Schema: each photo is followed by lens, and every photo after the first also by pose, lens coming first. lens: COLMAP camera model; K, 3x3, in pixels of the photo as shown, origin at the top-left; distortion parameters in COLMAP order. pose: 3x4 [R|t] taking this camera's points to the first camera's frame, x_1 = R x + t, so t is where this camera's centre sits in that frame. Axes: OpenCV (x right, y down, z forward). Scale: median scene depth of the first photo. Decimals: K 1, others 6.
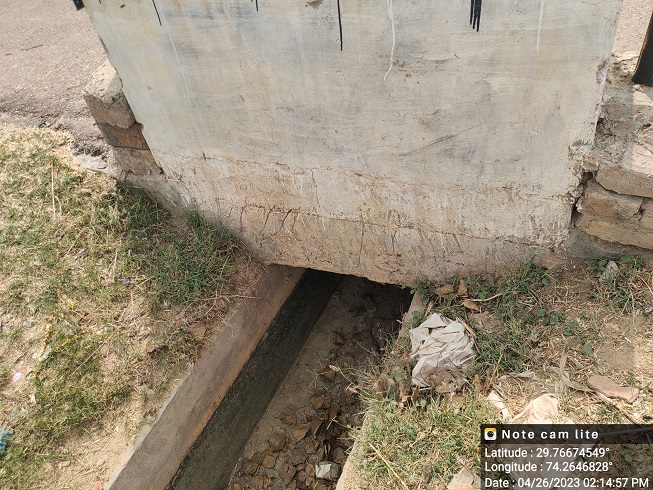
lens RADIAL K [[461.6, 0, 326.4], [0, 461.6, 230.3], [0, 0, 1]] dist [0.056827, -0.071369]
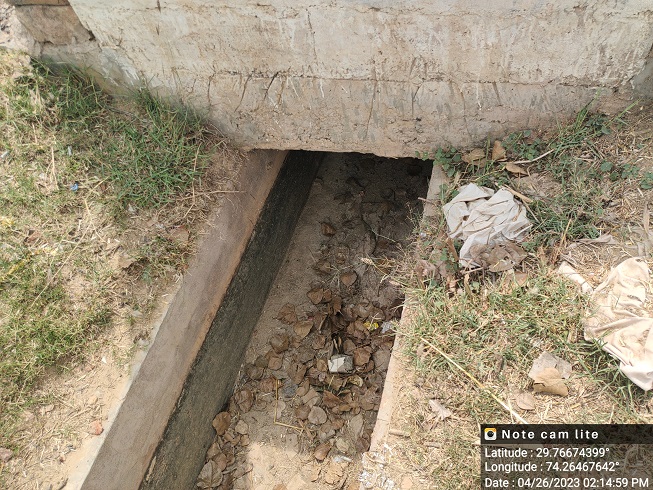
lens RADIAL K [[461.6, 0, 326.4], [0, 461.6, 230.3], [0, 0, 1]] dist [0.056827, -0.071369]
pose [[0.987353, -0.113949, 0.110223, -0.113232], [0.086077, 0.969170, 0.230870, 0.039217], [-0.133132, -0.218462, 0.966721, 0.178559]]
